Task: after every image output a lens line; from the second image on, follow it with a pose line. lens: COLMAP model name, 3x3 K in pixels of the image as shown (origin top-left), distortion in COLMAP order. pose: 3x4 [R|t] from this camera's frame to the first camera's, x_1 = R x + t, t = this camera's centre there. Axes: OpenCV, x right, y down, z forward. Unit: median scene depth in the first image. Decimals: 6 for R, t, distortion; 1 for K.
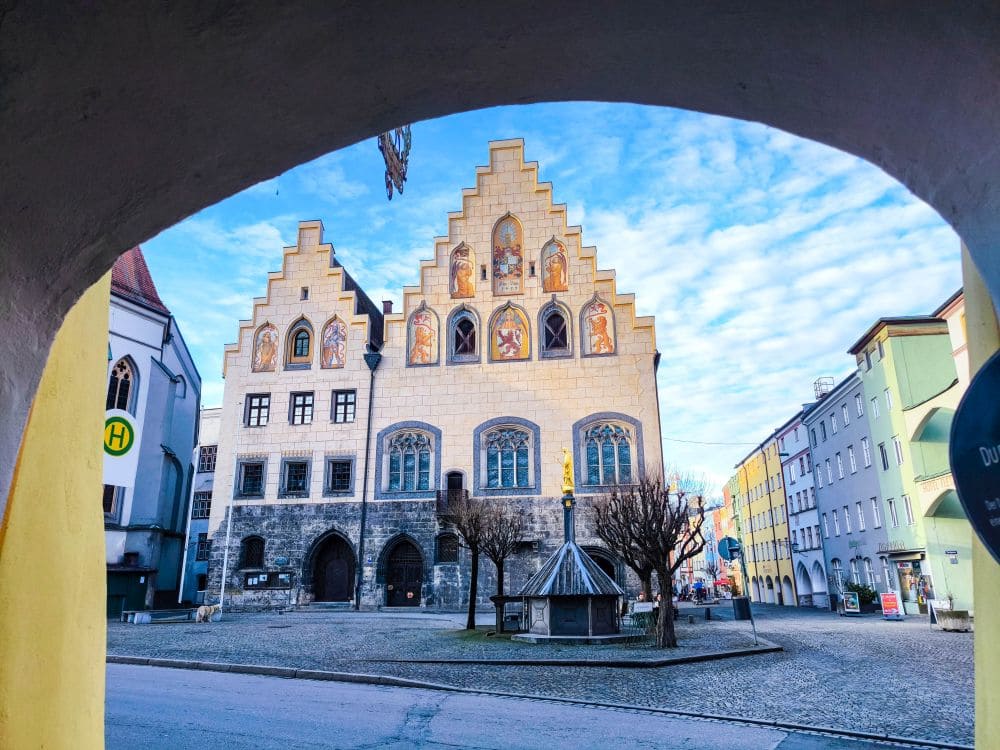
lens RADIAL K [[686.3, 0, 500.0], [0, 686.3, 375.0], [0, 0, 1]] dist [0.051897, -0.045712]
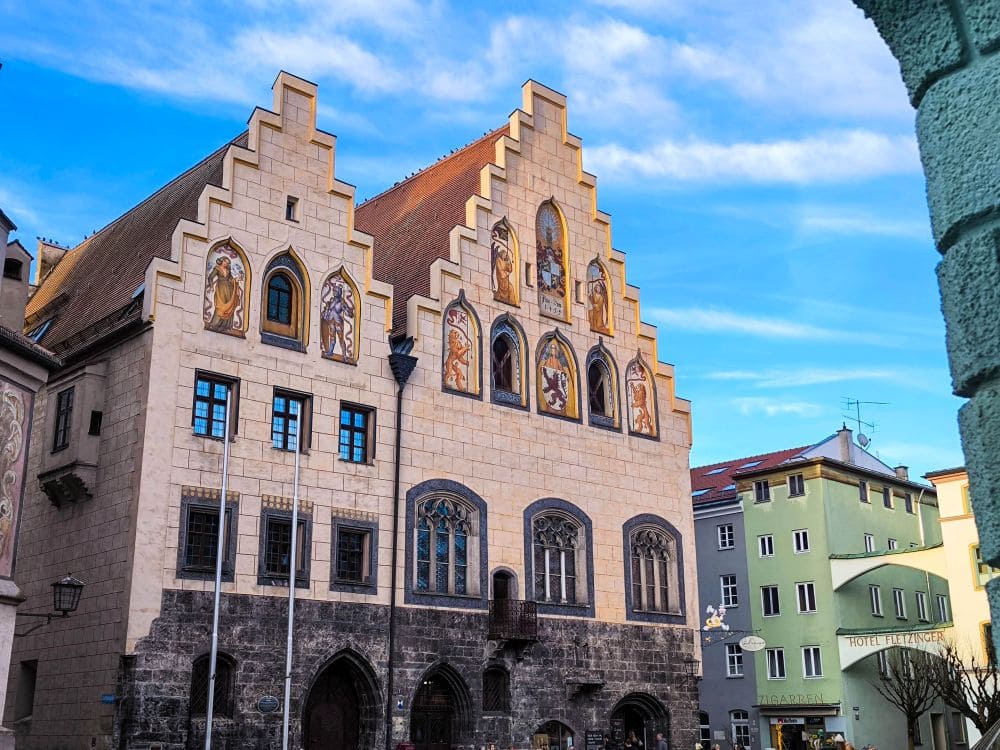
lens RADIAL K [[1111.3, 0, 498.6], [0, 1111.3, 374.6], [0, 0, 1]] dist [0.052642, -0.041456]
pose [[0.649183, 0.232236, 0.724312, -0.850081], [-0.219774, 0.968904, -0.113681, 0.078768], [-0.728190, -0.085385, 0.680036, 0.293071]]
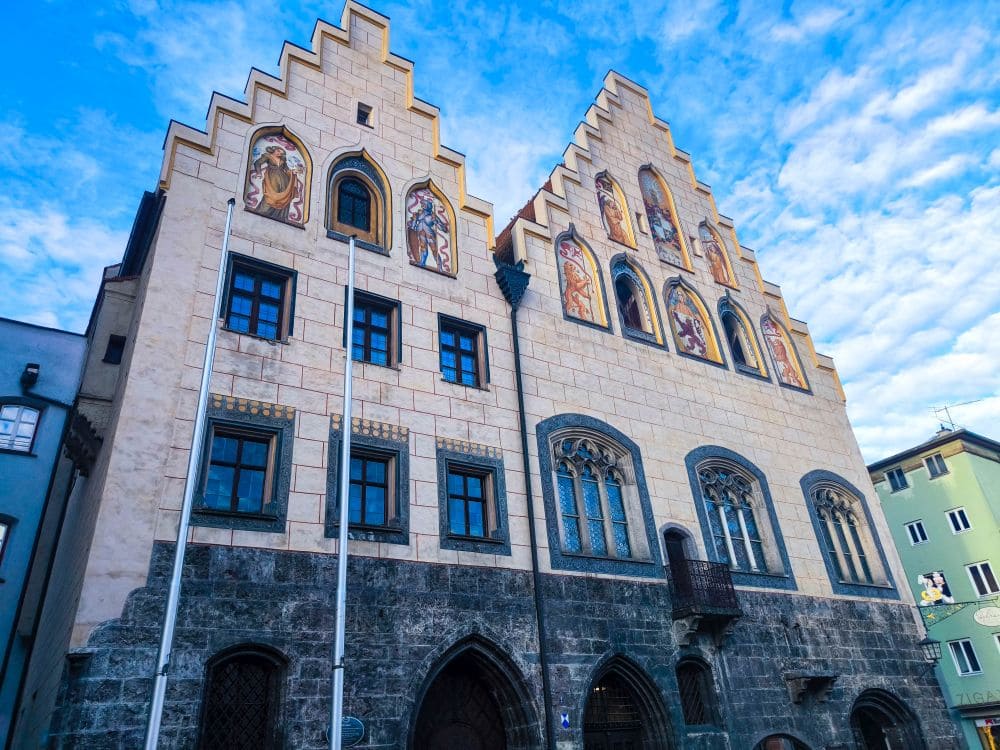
lens RADIAL K [[686.3, 0, 500.0], [0, 686.3, 375.0], [0, 0, 1]] dist [0.051897, -0.045712]
pose [[0.767650, 0.274518, 0.579098, -0.473322], [-0.122792, 0.949874, -0.287510, 0.188562], [-0.628996, 0.149599, 0.762879, 0.658154]]
